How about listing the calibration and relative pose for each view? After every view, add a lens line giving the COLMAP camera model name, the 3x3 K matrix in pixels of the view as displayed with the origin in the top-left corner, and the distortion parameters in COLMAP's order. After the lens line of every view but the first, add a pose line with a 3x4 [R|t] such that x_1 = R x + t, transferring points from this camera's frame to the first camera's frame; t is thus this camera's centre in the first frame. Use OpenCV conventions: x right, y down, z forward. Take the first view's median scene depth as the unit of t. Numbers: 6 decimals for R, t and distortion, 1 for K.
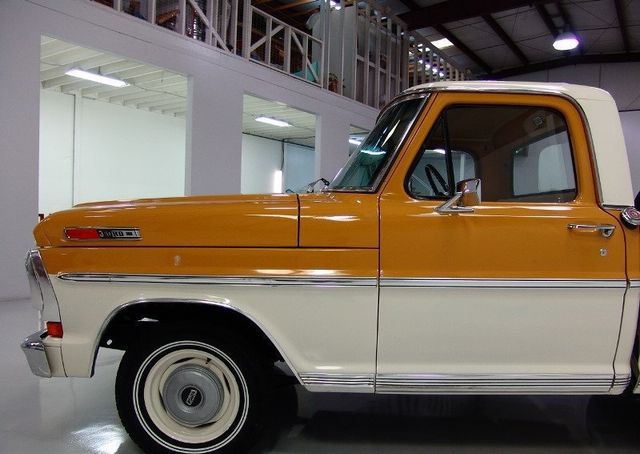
lens RADIAL K [[536.4, 0, 318.3], [0, 536.4, 237.5], [0, 0, 1]] dist [-0.147943, 0.125325]
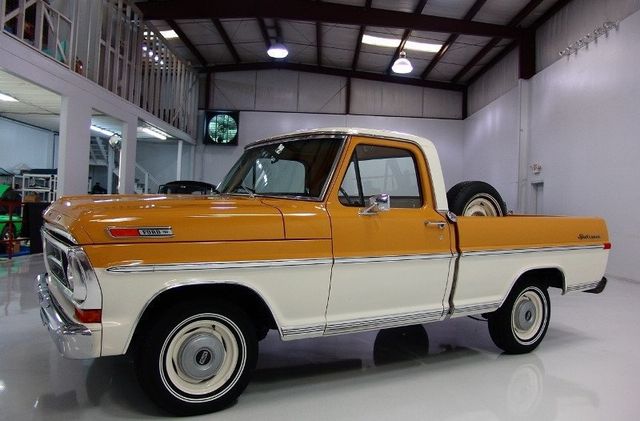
lens RADIAL K [[534.6, 0, 318.4], [0, 534.6, 199.8], [0, 0, 1]] dist [-0.138237, 0.100349]
pose [[0.832942, 0.015397, 0.553145, -0.153283], [0.003337, 0.999455, -0.032845, -0.008290], [-0.553350, 0.029204, 0.832437, -0.050072]]
